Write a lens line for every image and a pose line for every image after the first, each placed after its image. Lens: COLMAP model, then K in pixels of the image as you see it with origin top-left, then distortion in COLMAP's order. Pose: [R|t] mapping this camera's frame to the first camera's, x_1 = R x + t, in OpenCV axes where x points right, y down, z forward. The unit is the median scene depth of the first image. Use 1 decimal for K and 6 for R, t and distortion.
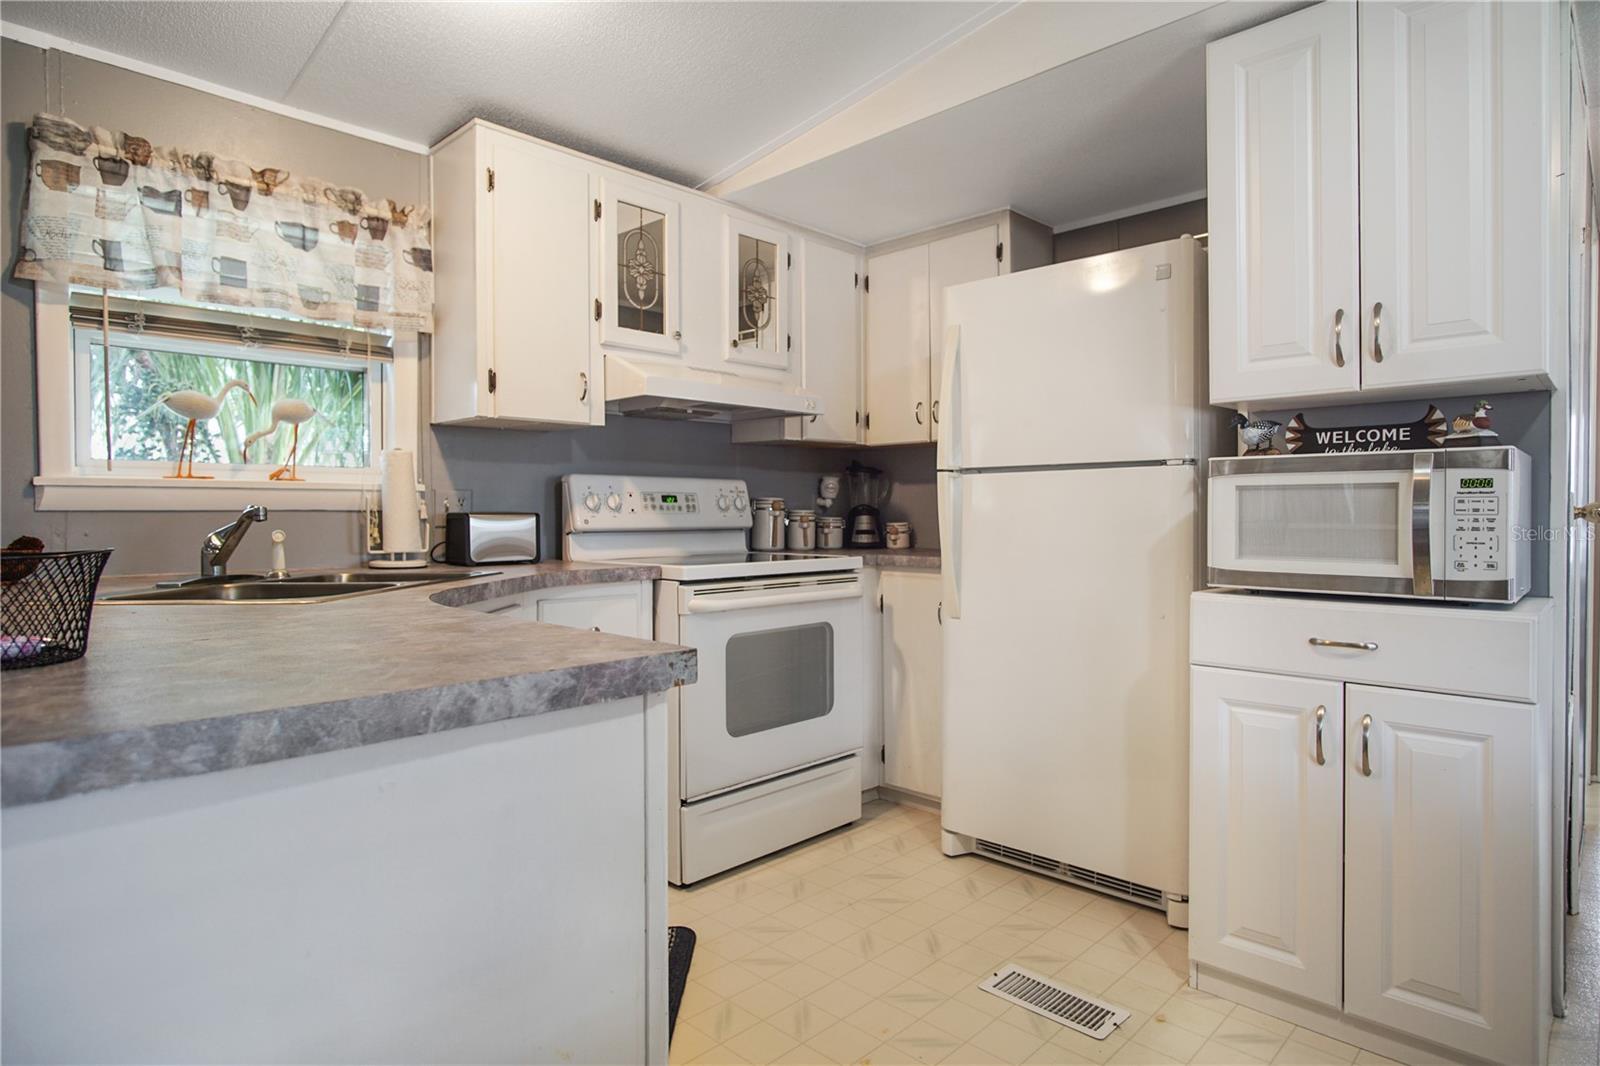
lens RADIAL K [[870.4, 0, 812.8], [0, 870.4, 519.6], [0, 0, 1]] dist [-0.031236, 0.008857]
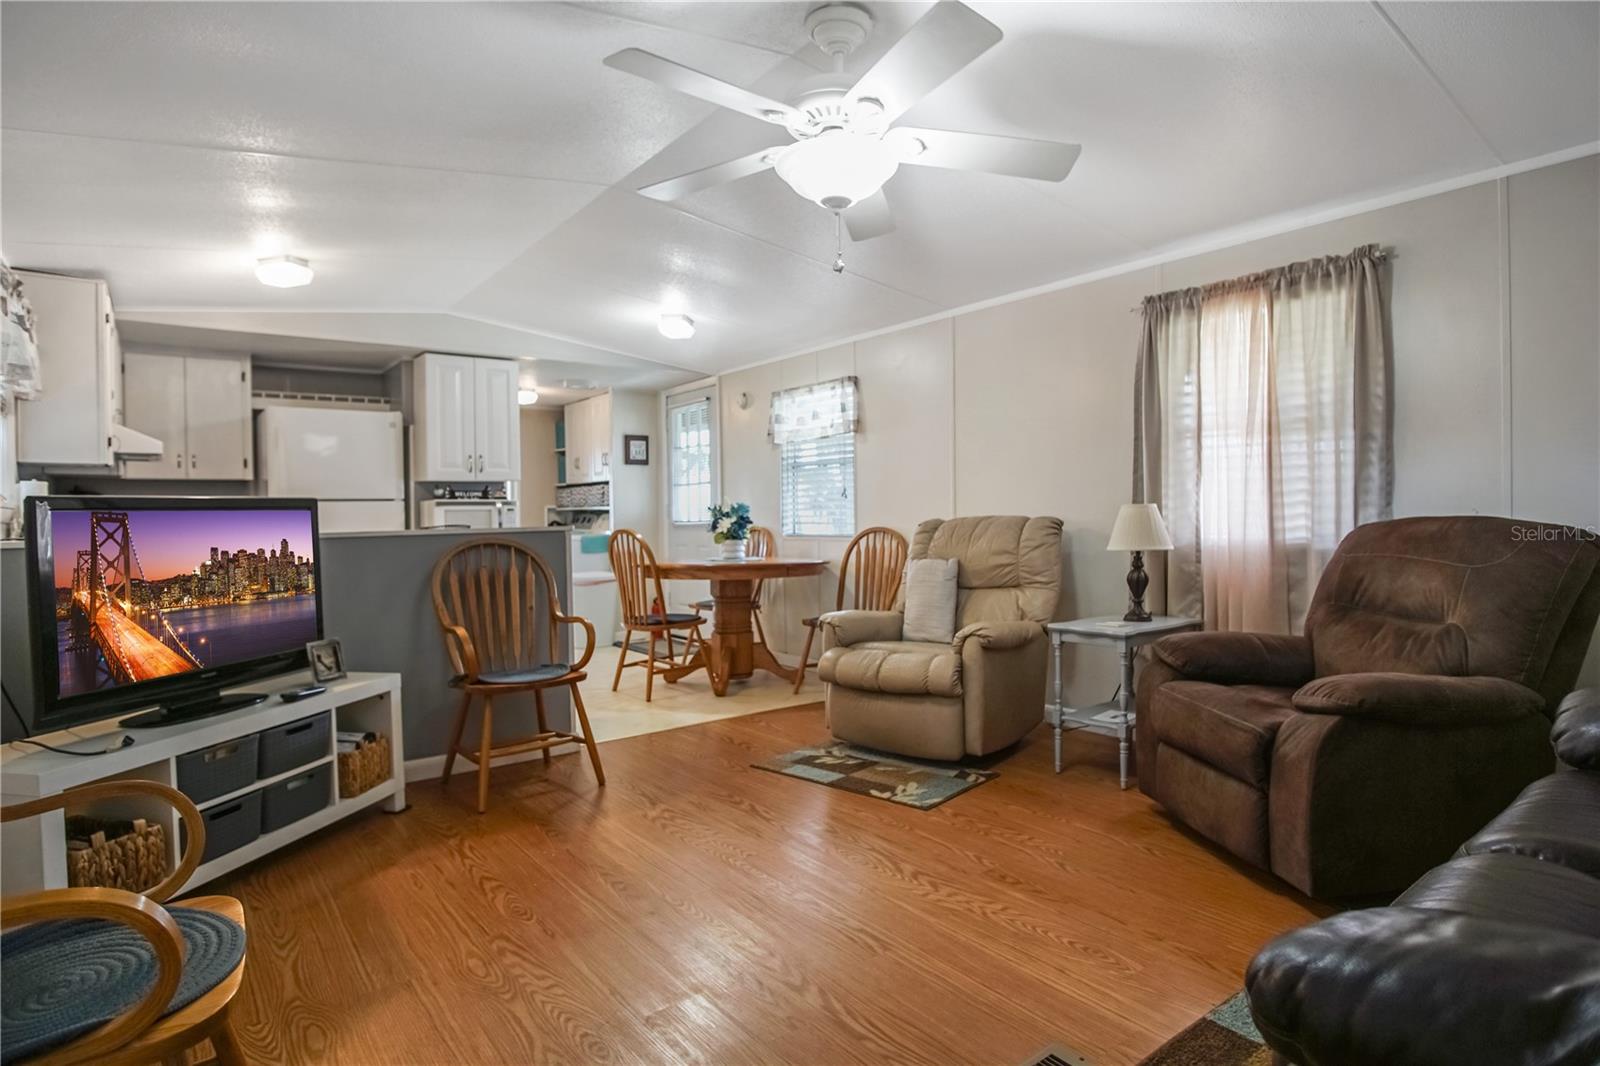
lens RADIAL K [[870.4, 0, 832.1], [0, 870.4, 540.9], [0, 0, 1]] dist [-0.031236, 0.008857]
pose [[0.124758, -0.031716, 0.991680, -2.096508], [0.023949, 0.999294, 0.028947, 0.011937], [-0.991898, 0.020138, 0.125430, -0.634173]]
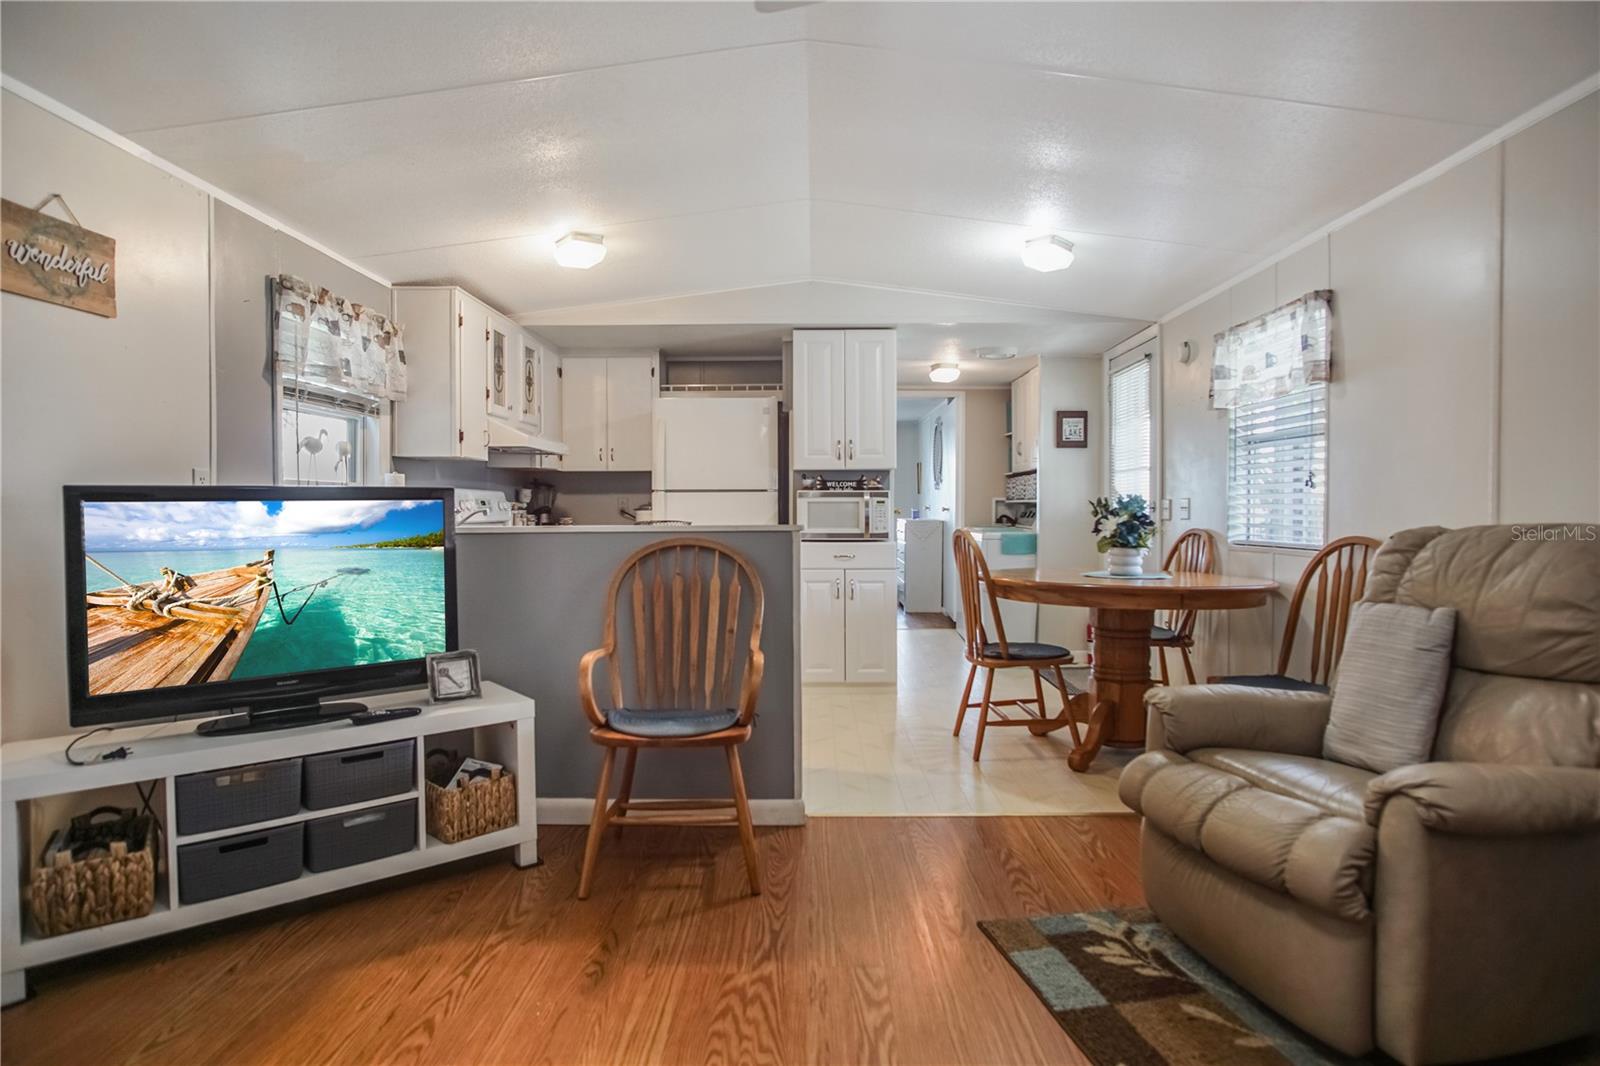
lens RADIAL K [[870.4, 0, 810.8], [0, 870.4, 526.4], [0, 0, 1]] dist [-0.031236, 0.008857]
pose [[0.719949, -0.012466, 0.693915, -1.259582], [0.006597, 0.999916, 0.011118, 0.007379], [-0.693996, -0.003427, 0.719971, -0.871767]]
